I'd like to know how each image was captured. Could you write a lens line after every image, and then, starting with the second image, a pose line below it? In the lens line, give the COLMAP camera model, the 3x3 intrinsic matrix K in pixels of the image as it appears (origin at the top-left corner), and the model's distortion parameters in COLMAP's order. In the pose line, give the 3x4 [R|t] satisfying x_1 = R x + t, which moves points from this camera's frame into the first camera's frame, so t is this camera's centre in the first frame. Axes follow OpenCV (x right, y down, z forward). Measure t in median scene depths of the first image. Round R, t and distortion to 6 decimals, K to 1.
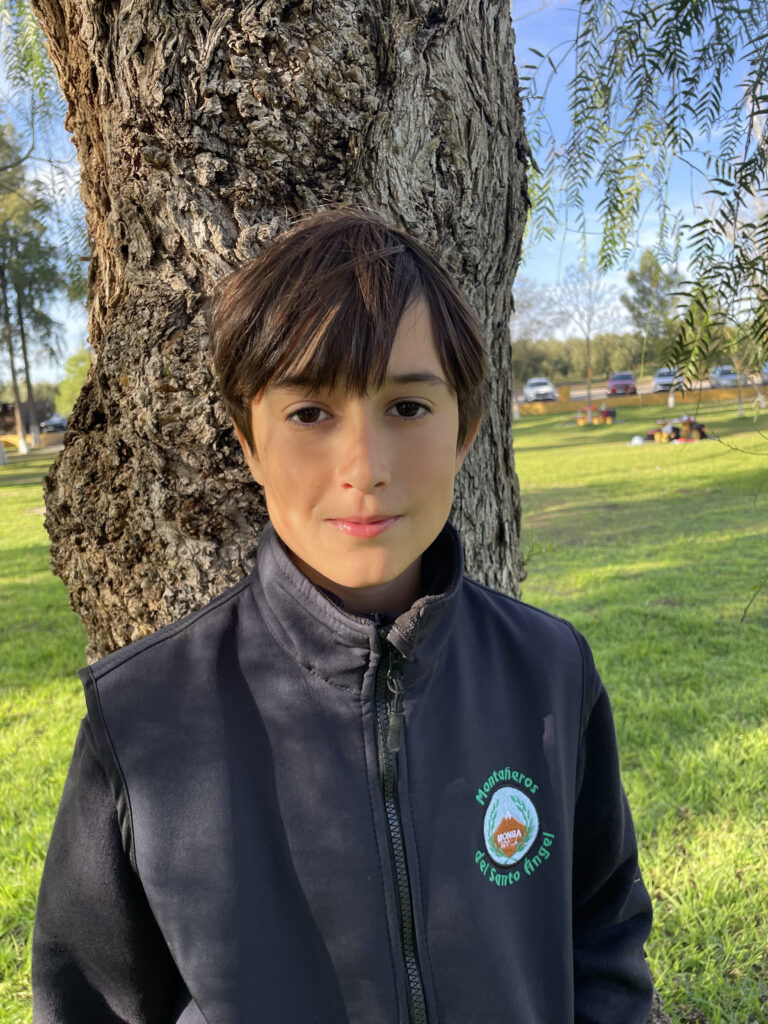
lens RADIAL K [[778.4, 0, 383.7], [0, 778.4, 502.5], [0, 0, 1]] dist [0.083069, -0.118894]
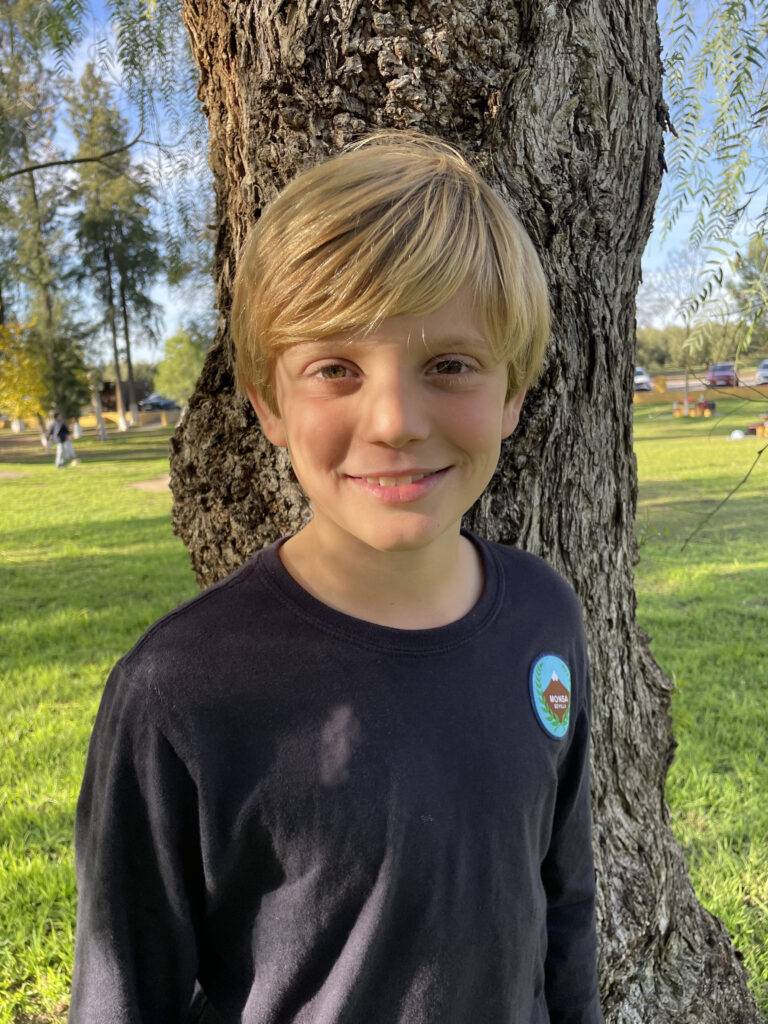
lens RADIAL K [[778.7, 0, 386.4], [0, 778.7, 504.0], [0, 0, 1]] dist [0.084701, -0.121564]
pose [[0.994034, 0.038464, -0.102061, -0.047393], [-0.036455, 0.999104, 0.021477, 0.023570], [0.102795, -0.017628, 0.994546, 0.006267]]
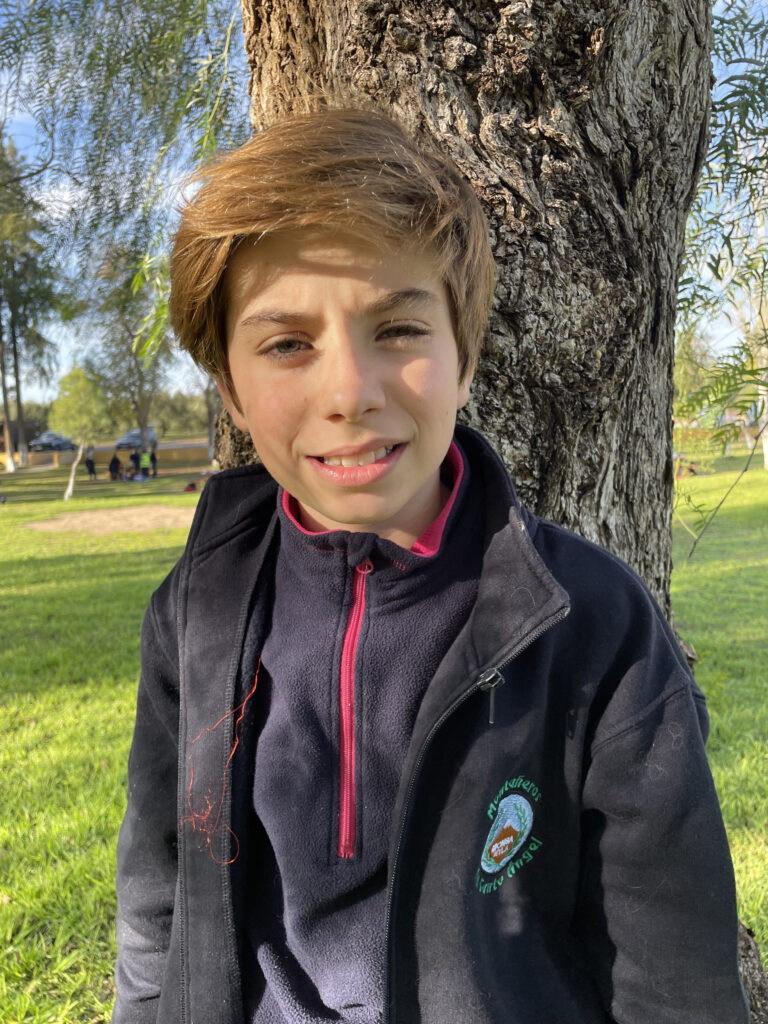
lens RADIAL K [[778.7, 0, 386.4], [0, 778.7, 504.0], [0, 0, 1]] dist [0.084701, -0.121564]
pose [[0.999428, 0.029237, 0.016982, -0.285936], [-0.028625, 0.998969, -0.035225, 0.164874], [-0.017994, 0.034719, 0.999235, 0.028329]]
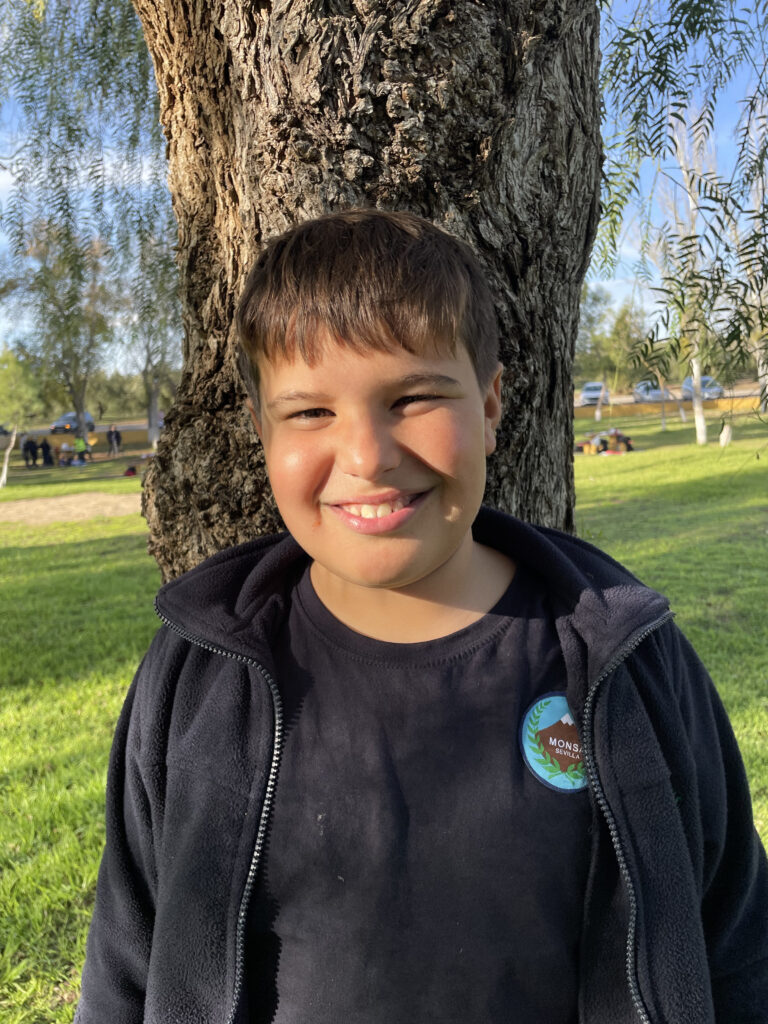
lens RADIAL K [[778.4, 0, 383.7], [0, 778.4, 502.5], [0, 0, 1]] dist [0.083069, -0.118894]
pose [[0.996523, 0.006216, 0.083083, -0.248422], [-0.005263, 0.999918, -0.011689, 0.042665], [-0.083148, 0.011211, 0.996474, -0.054605]]
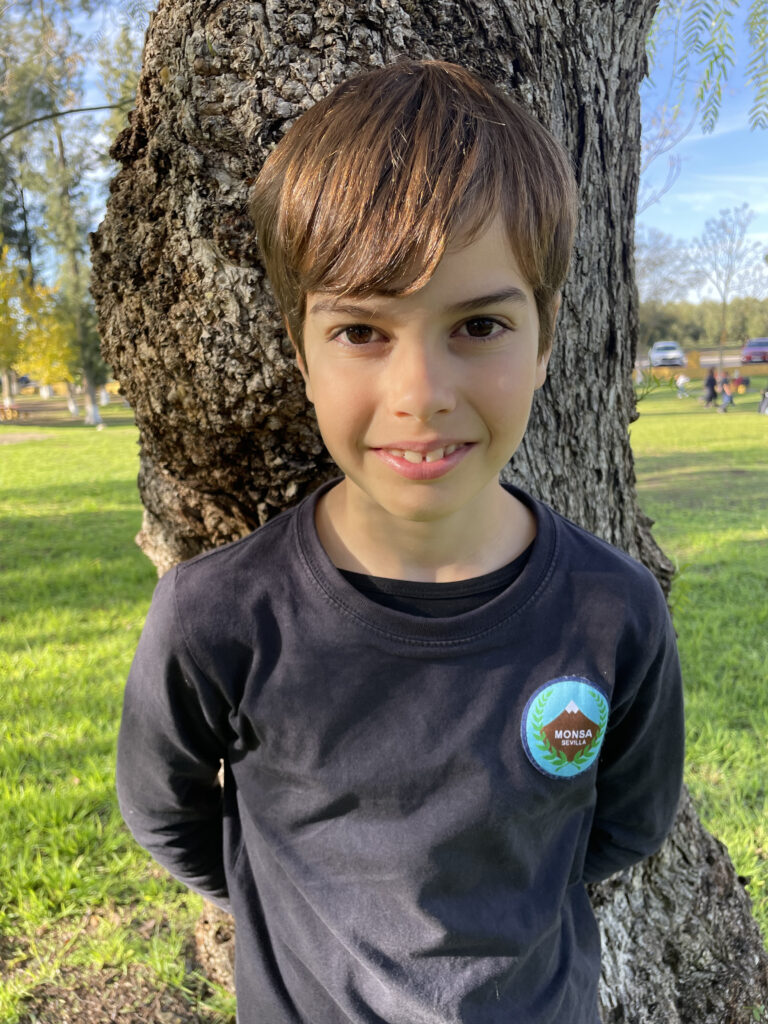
lens RADIAL K [[782.9, 0, 378.6], [0, 782.9, 499.2], [0, 0, 1]] dist [0.081331, -0.125128]
pose [[0.988267, 0.062754, -0.139251, 0.042344], [-0.055961, 0.997069, 0.052176, 0.230694], [0.142117, -0.043772, 0.988882, 0.160800]]
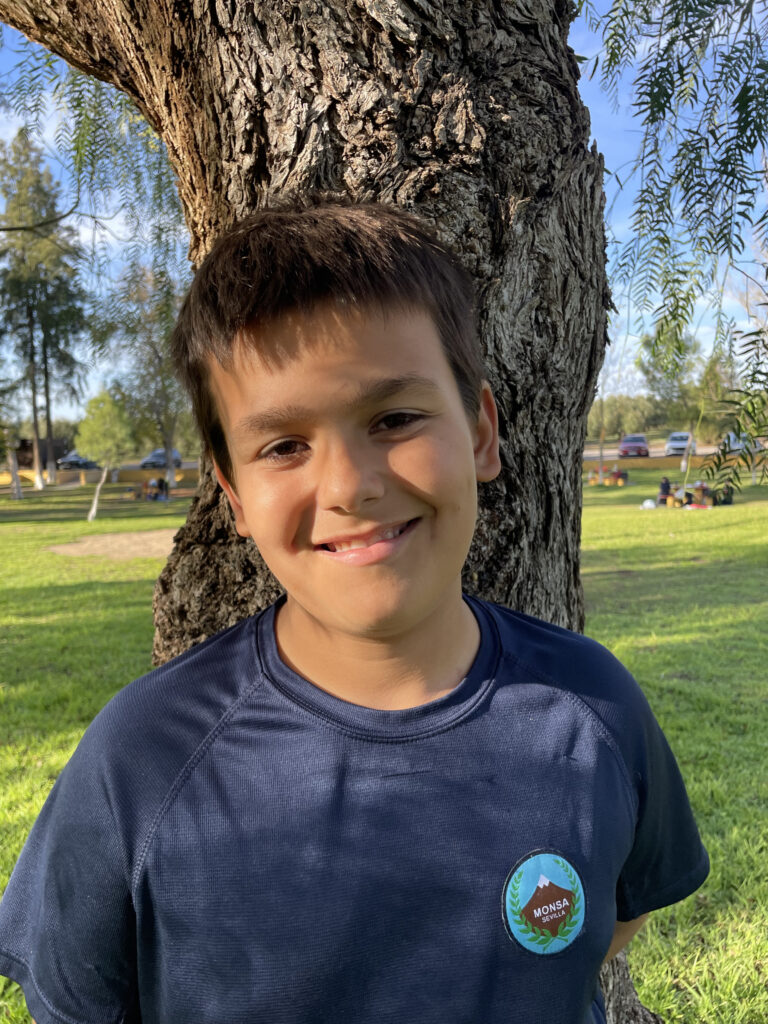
lens RADIAL K [[776.8, 0, 375.7], [0, 776.8, 511.0], [0, 0, 1]] dist [0.086399, -0.119743]
pose [[0.998727, 0.045058, -0.022677, -0.125945], [-0.046219, 0.997492, -0.053605, -0.093621], [0.020204, 0.054585, 0.998305, -0.092635]]
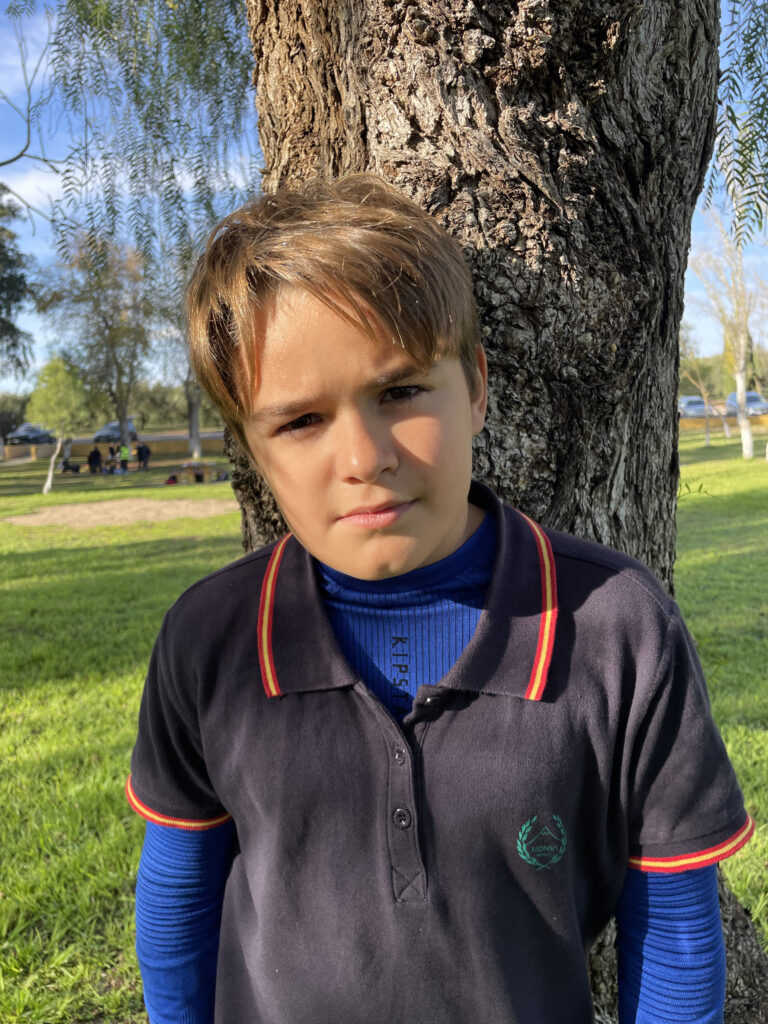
lens RADIAL K [[779.3, 0, 392.4], [0, 779.3, 510.1], [0, 0, 1]] dist [0.081036, -0.116610]
pose [[0.998693, 0.021388, 0.046419, -0.330955], [-0.020609, 0.999640, -0.017207, 0.163584], [-0.046770, 0.016228, 0.998774, 0.022432]]
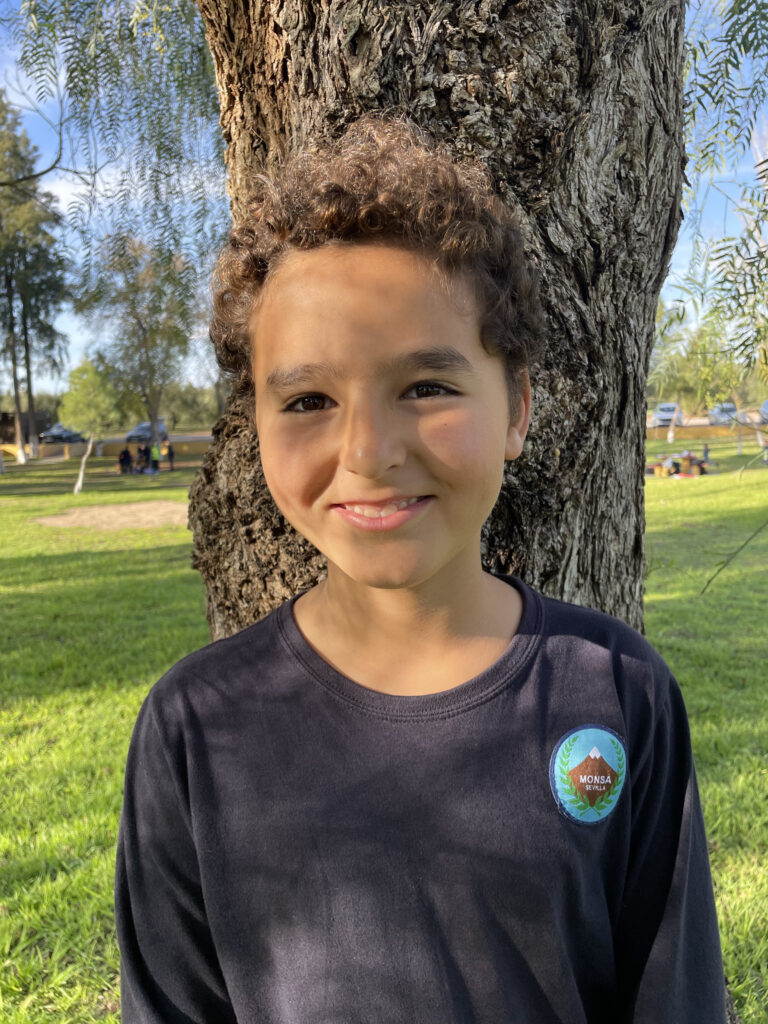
lens RADIAL K [[778.9, 0, 390.8], [0, 778.9, 509.5], [0, 0, 1]] dist [0.083913, -0.121335]
pose [[0.999230, 0.037755, 0.010695, -0.227803], [-0.037518, 0.999063, -0.021565, 0.036047], [-0.011500, 0.021147, 0.999710, 0.011076]]
